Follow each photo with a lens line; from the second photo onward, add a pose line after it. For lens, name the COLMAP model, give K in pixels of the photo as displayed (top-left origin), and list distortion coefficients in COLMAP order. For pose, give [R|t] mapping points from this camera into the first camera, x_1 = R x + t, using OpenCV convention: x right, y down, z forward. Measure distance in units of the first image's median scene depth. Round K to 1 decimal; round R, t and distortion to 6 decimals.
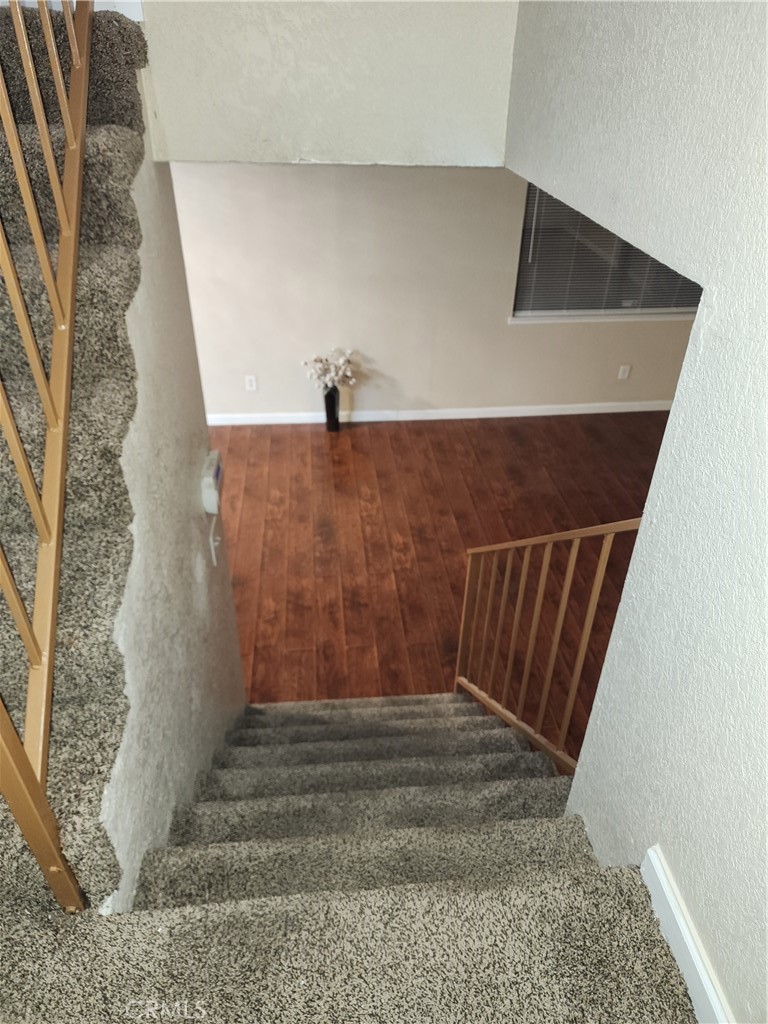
lens RADIAL K [[696.8, 0, 385.7], [0, 696.8, 529.4], [0, 0, 1]] dist [0.059506, -0.049335]
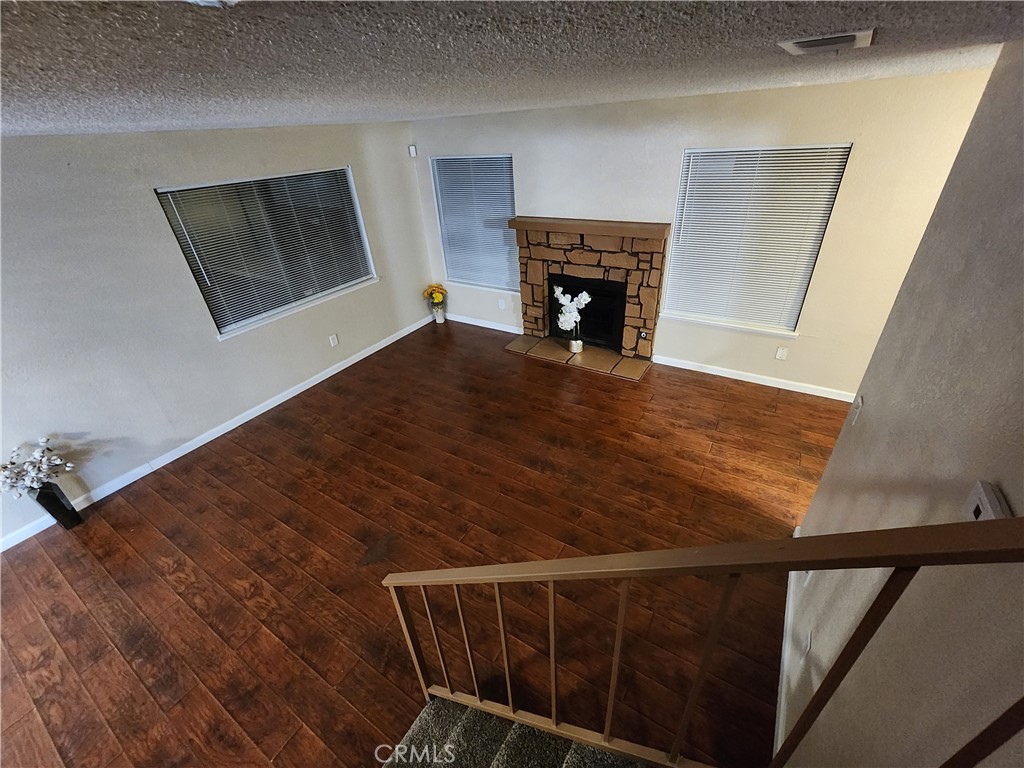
lens RADIAL K [[424.2, 0, 512.3], [0, 424.2, 384.1], [0, 0, 1]] dist [-0.001600, 0.001317]
pose [[0.614530, -0.450242, 0.647793, -0.004348], [0.507684, 0.854219, 0.112101, -0.078686], [-0.603829, 0.259984, 0.753524, 0.243455]]
